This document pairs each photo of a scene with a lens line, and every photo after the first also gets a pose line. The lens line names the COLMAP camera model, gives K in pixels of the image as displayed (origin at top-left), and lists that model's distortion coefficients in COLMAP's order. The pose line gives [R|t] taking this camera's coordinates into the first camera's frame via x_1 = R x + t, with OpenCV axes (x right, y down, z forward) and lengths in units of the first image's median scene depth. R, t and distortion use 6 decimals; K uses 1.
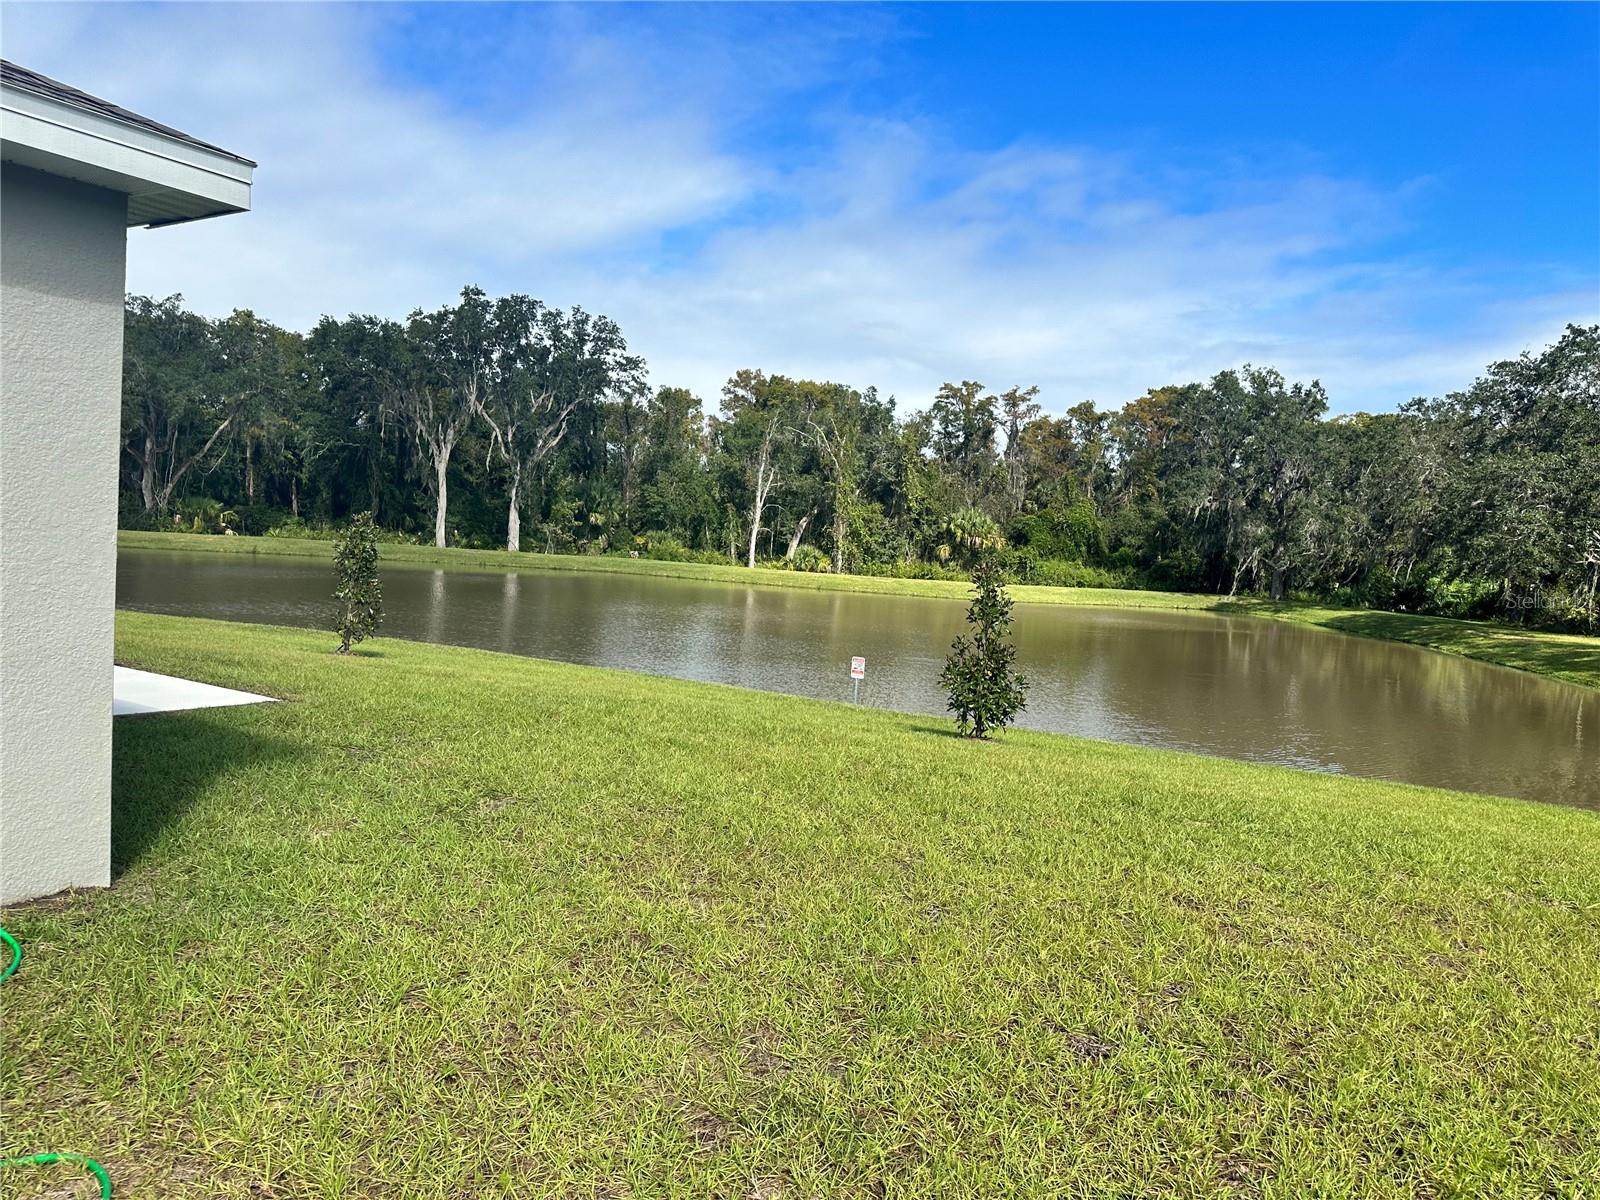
lens RADIAL K [[1152.9, 0, 789.0], [0, 1152.9, 616.5], [0, 0, 1]] dist [0.078017, -0.031043]
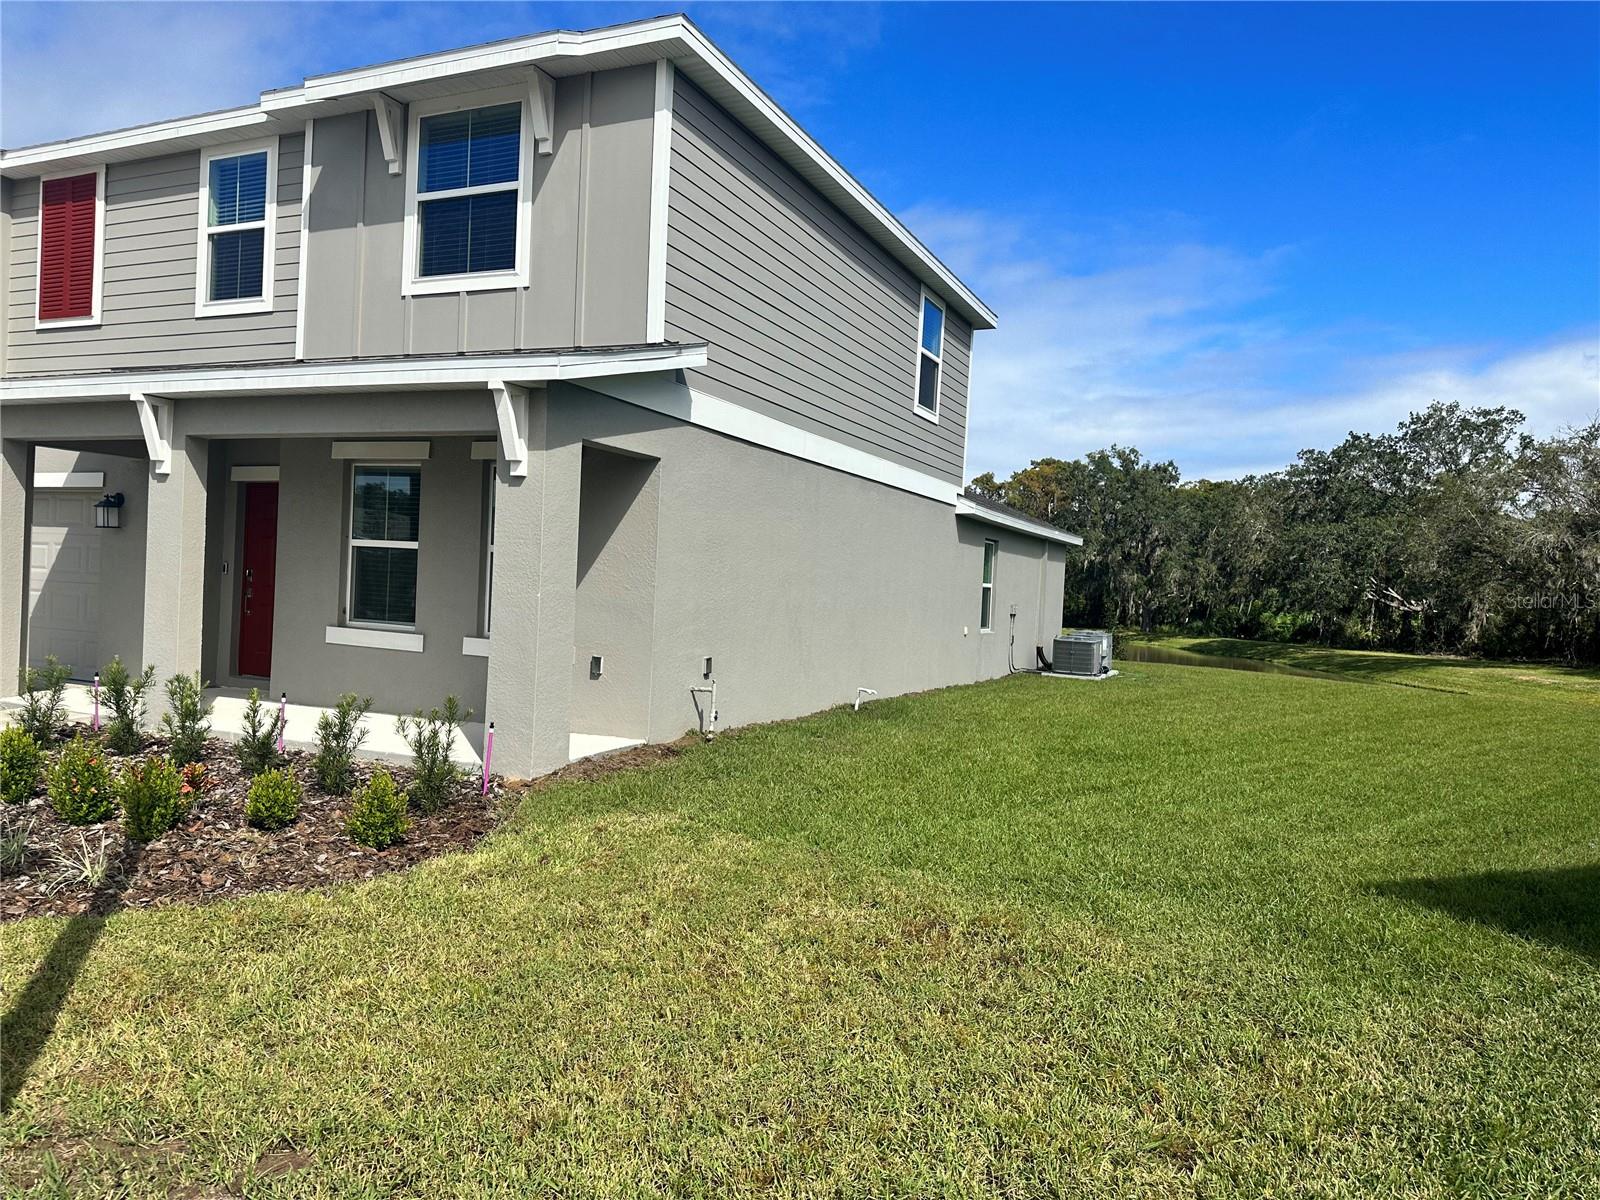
lens RADIAL K [[1138.3, 0, 758.4], [0, 1138.3, 632.3], [0, 0, 1]] dist [0.068785, -0.022858]
pose [[0.995839, -0.021280, 0.088616, -0.129990], [0.023741, 0.999358, -0.026816, 0.010646], [-0.087989, 0.028808, 0.995705, -0.230468]]
